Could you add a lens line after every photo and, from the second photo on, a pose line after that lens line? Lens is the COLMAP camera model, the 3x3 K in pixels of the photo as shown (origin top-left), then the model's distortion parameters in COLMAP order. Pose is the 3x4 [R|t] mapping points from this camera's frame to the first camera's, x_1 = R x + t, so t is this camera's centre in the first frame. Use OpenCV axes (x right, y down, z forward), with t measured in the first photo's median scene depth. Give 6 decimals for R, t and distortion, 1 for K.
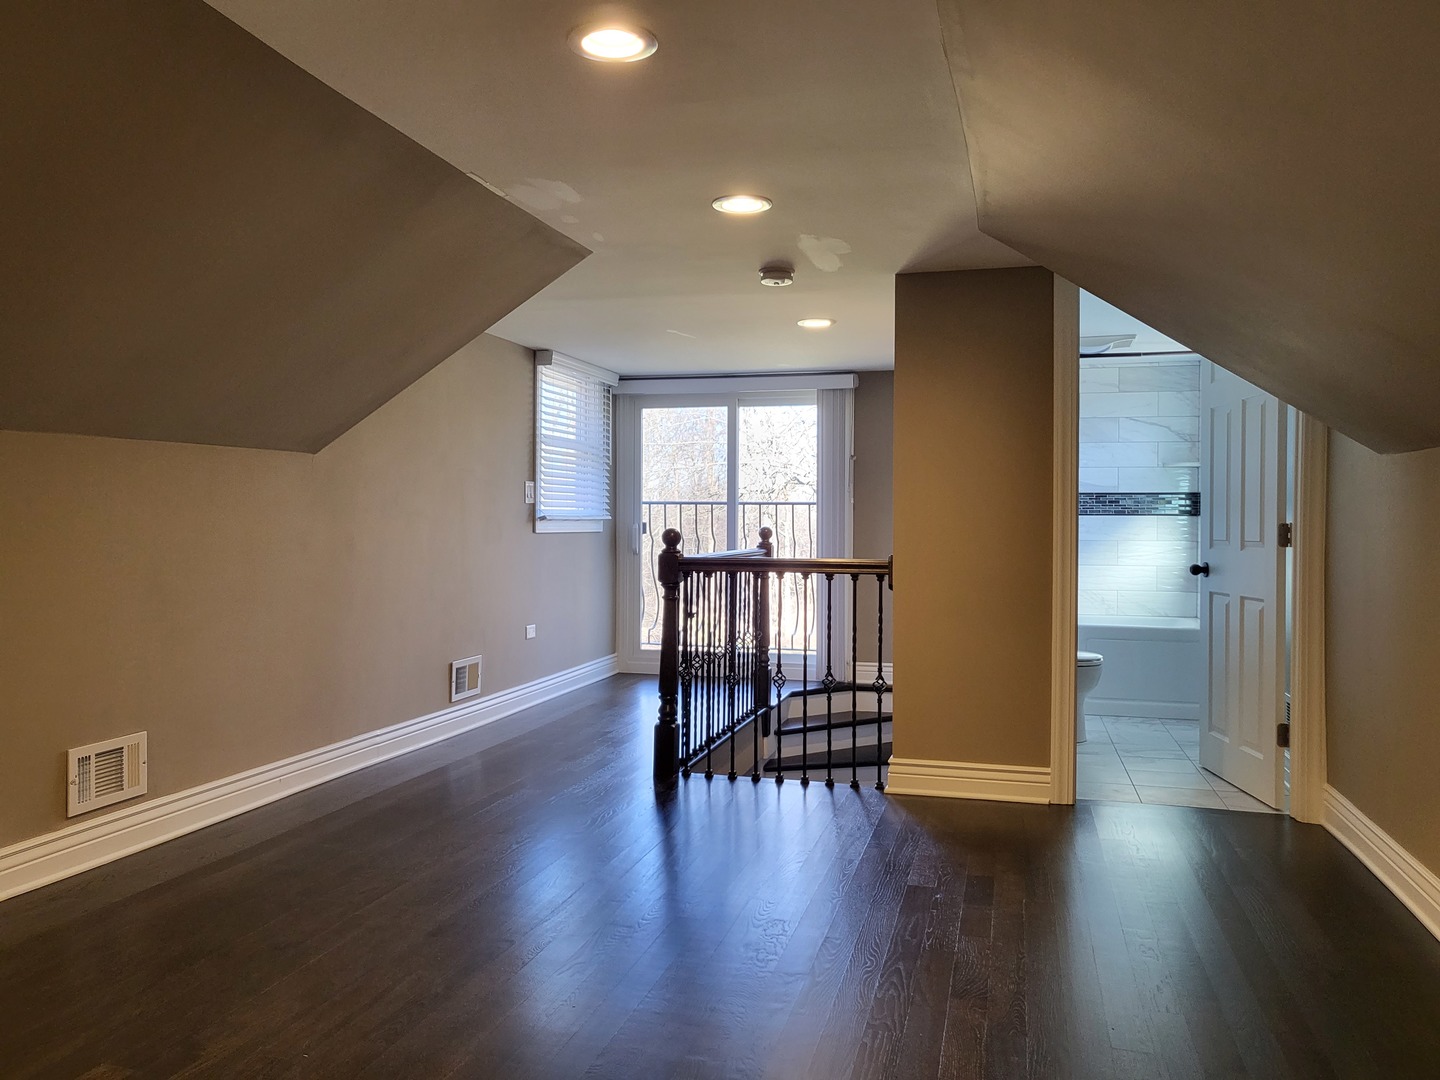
lens RADIAL K [[1105.6, 0, 720.1], [0, 1105.6, 539.0], [0, 0, 1]] dist [0.004438, 0.003920]
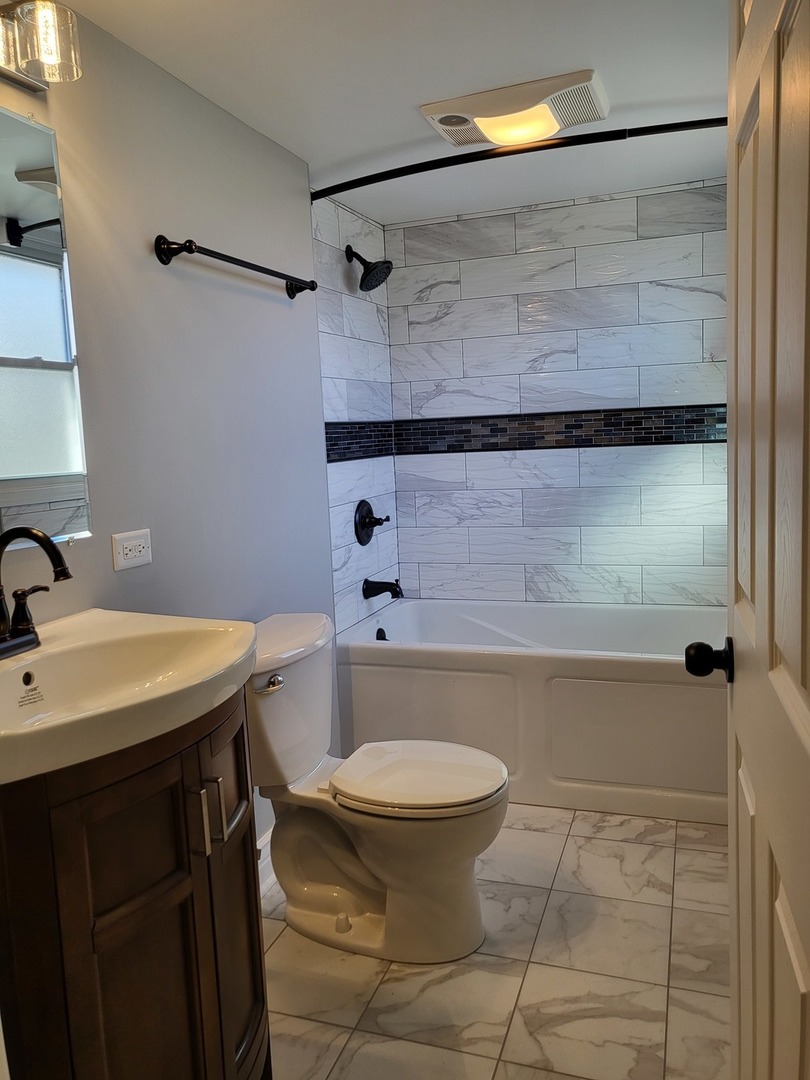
lens RADIAL K [[829.2, 0, 404.4], [0, 829.2, 536.0], [0, 0, 1]] dist [0.004438, 0.003920]
pose [[0.997637, -0.046019, -0.051022, 0.250243], [0.051565, 0.992220, 0.113315, -0.030462], [0.045410, -0.115678, 0.992248, 0.529124]]
